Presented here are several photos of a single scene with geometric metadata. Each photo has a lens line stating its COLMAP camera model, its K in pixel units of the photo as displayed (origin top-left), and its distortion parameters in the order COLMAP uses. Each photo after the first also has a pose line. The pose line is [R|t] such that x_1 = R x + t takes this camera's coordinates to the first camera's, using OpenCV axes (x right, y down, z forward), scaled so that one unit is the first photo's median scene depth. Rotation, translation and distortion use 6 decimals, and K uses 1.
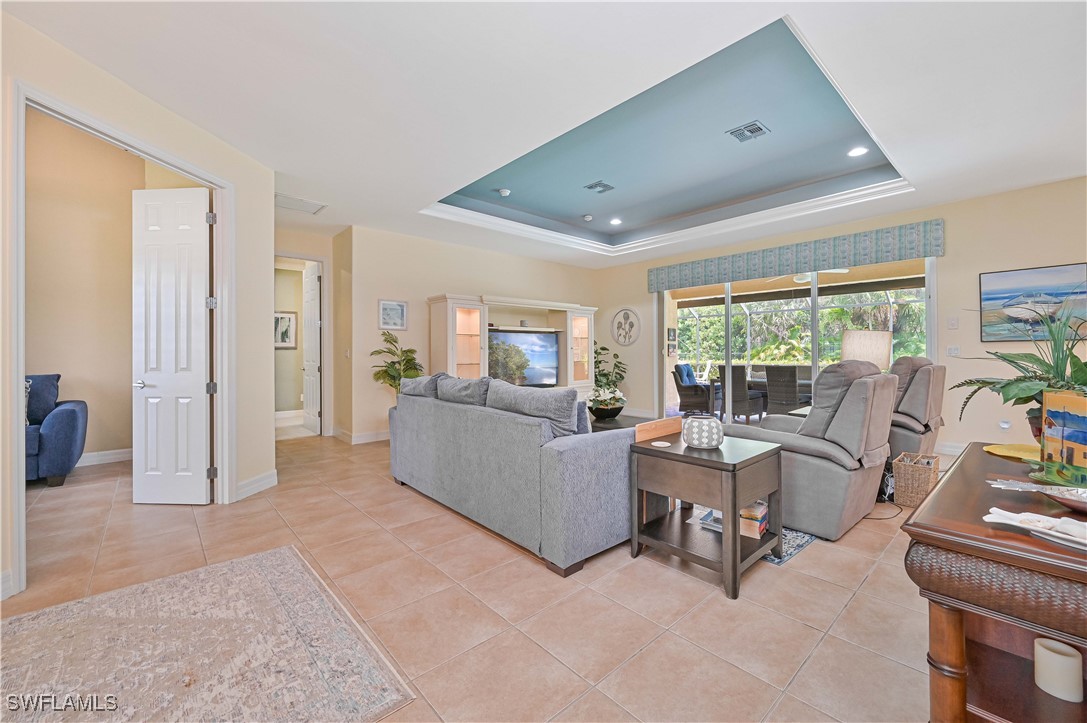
lens RADIAL K [[436.7, 0, 553.9], [0, 436.7, 347.5], [0, 0, 1]] dist [-0.001652, 0.000030]
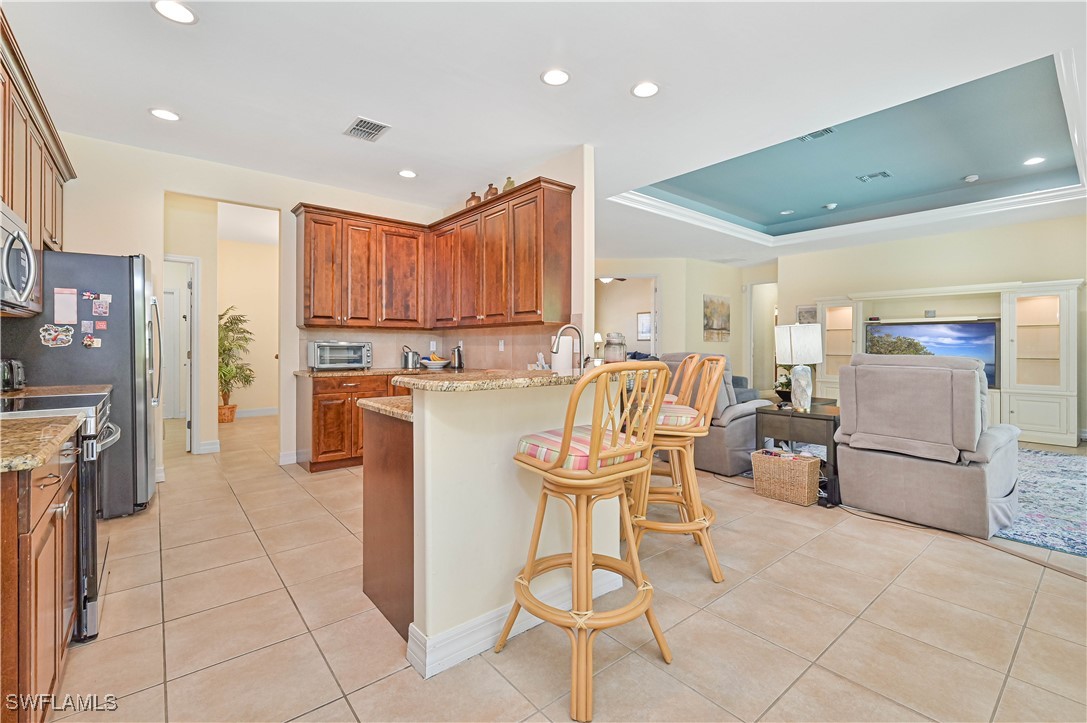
lens RADIAL K [[471.1, 0, 540.6], [0, 471.1, 351.0], [0, 0, 1]] dist [0.001792, 0.000825]
pose [[-0.050819, 0.020321, -0.998501, 0.875940], [0.007858, 0.999770, 0.019947, -0.002843], [0.998677, -0.006832, -0.050967, 0.221196]]
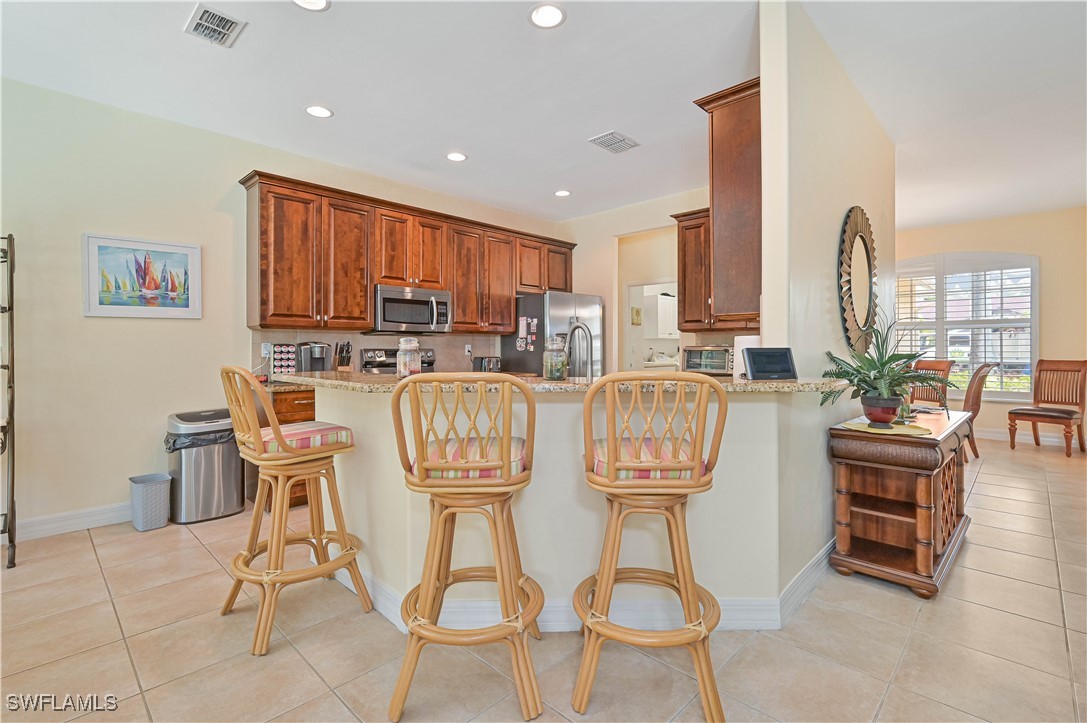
lens RADIAL K [[479.8, 0, 535.5], [0, 479.8, 348.3], [0, 0, 1]] dist [-0.002715, -0.000313]
pose [[-0.996847, 0.011410, -0.078522, 0.520130], [0.012112, 0.999891, -0.008475, 0.001464], [0.078417, -0.009399, -0.996876, 0.528071]]
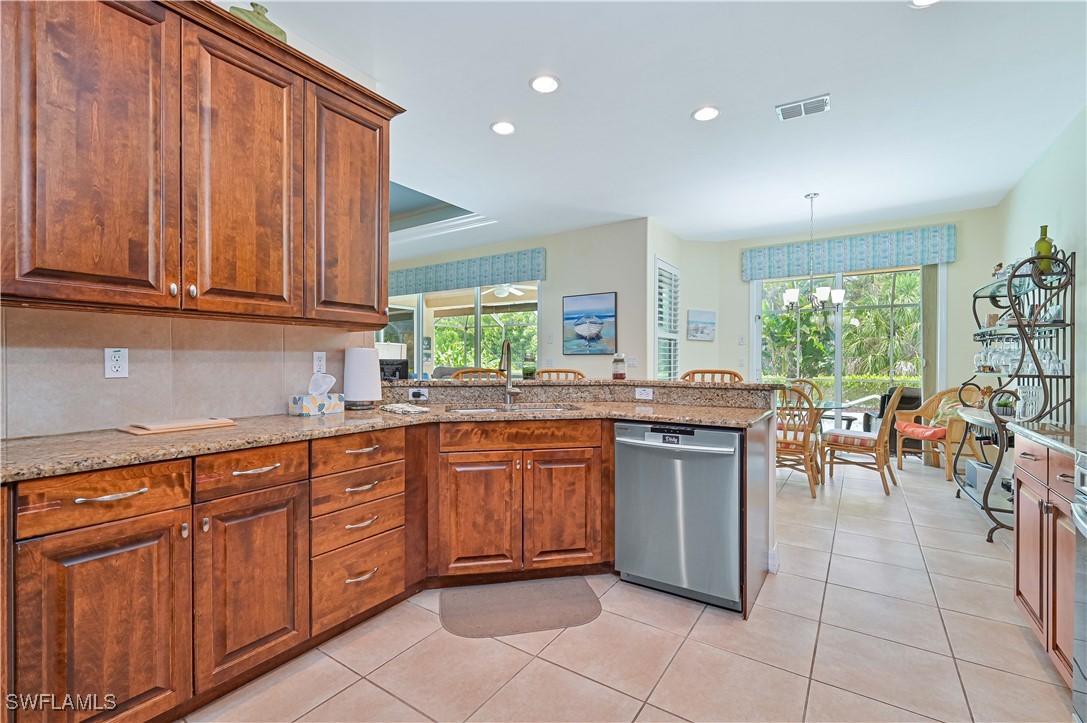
lens RADIAL K [[471.1, 0, 546.4], [0, 471.1, 361.8], [0, 0, 1]] dist [0.001792, 0.000825]
pose [[0.969699, 0.010153, 0.244093, 0.392409], [-0.012990, 0.999865, 0.010014, -0.003756], [-0.243959, -0.012881, 0.969700, -0.141231]]
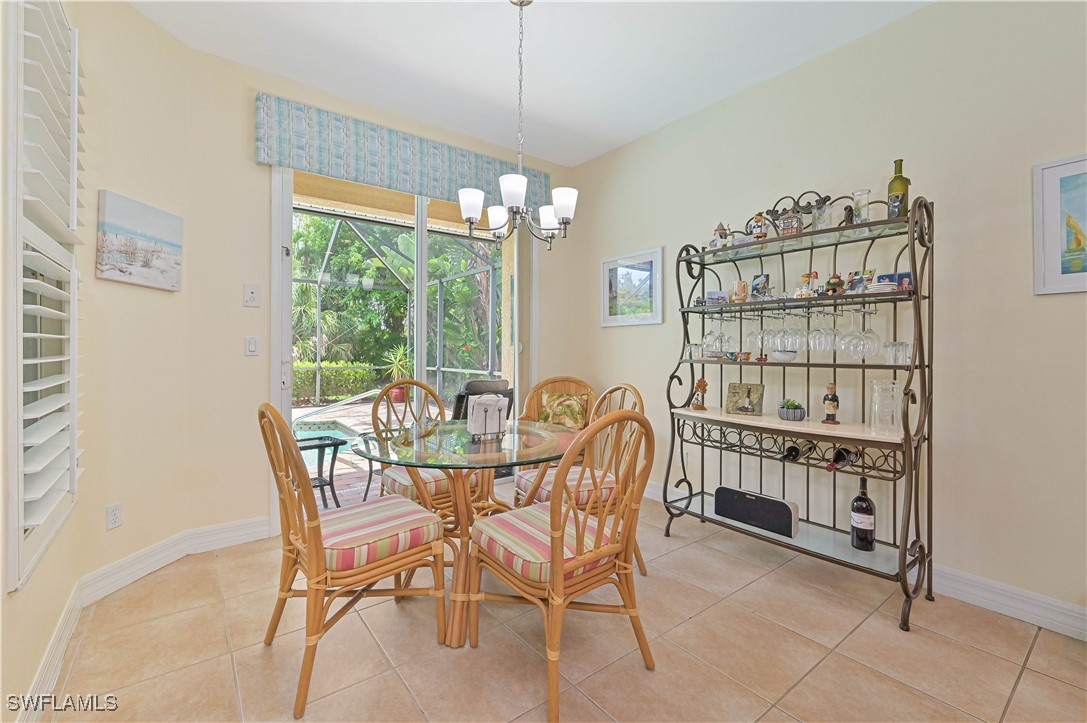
lens RADIAL K [[471.1, 0, 539.0], [0, 471.1, 348.4], [0, 0, 1]] dist [0.001792, 0.000825]
pose [[0.091835, 0.008492, 0.995738, 0.588478], [-0.018001, 0.999814, -0.006867, 0.002058], [-0.995612, -0.017294, 0.091971, 0.337993]]
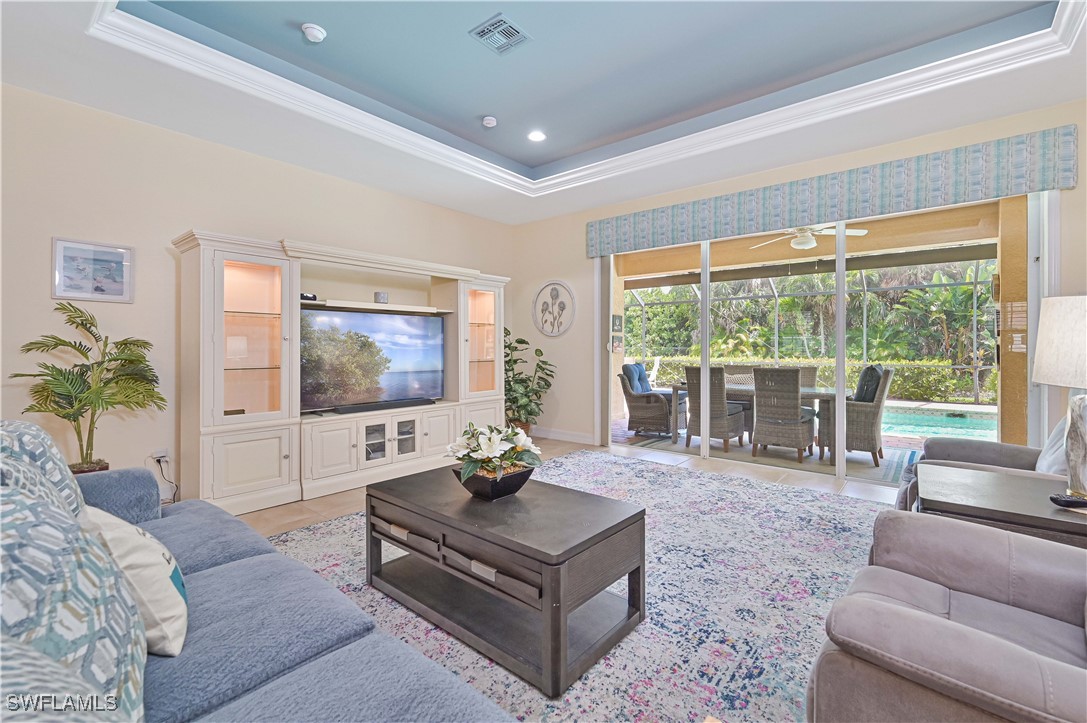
lens RADIAL K [[471.1, 0, 556.4], [0, 471.1, 343.5], [0, 0, 1]] dist [0.001792, 0.000825]
pose [[0.988430, 0.005416, 0.151582, 0.064369], [-0.006225, 0.999969, 0.004863, 0.002325], [-0.151551, -0.005751, 0.988433, 0.307907]]
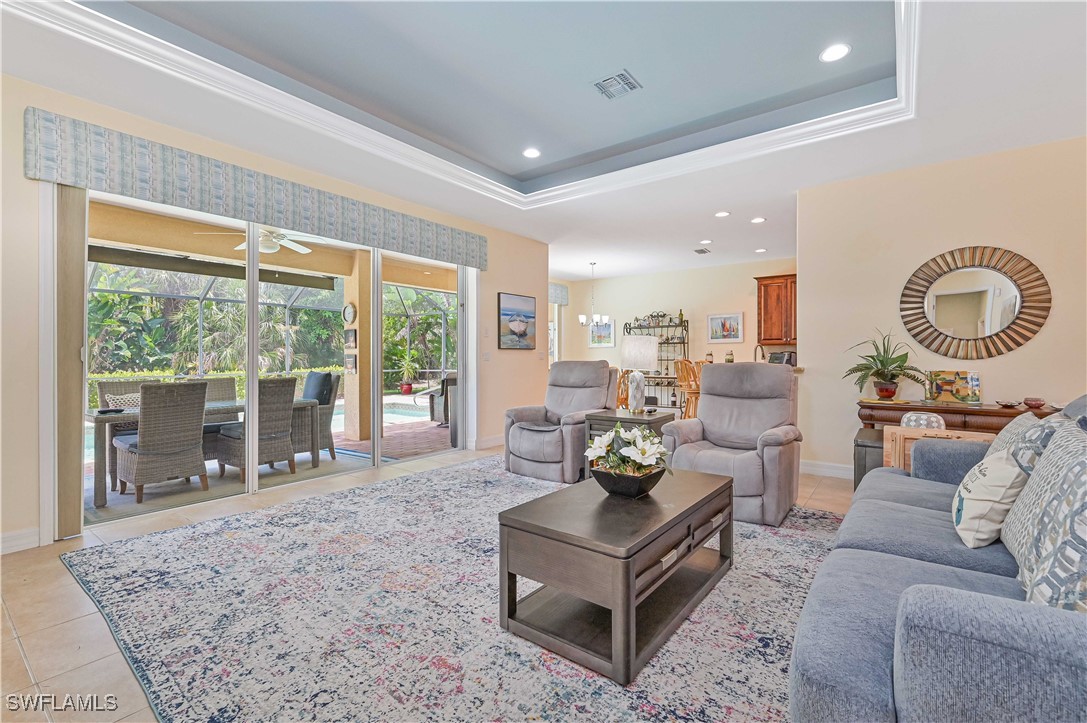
lens RADIAL K [[479.8, 0, 537.7], [0, 479.8, 356.2], [0, 0, 1]] dist [-0.002715, -0.000313]
pose [[-0.179234, 0.008091, 0.983773, -0.221773], [-0.008353, 0.999918, -0.009746, 0.012541], [-0.983771, -0.009964, -0.179152, 0.713918]]
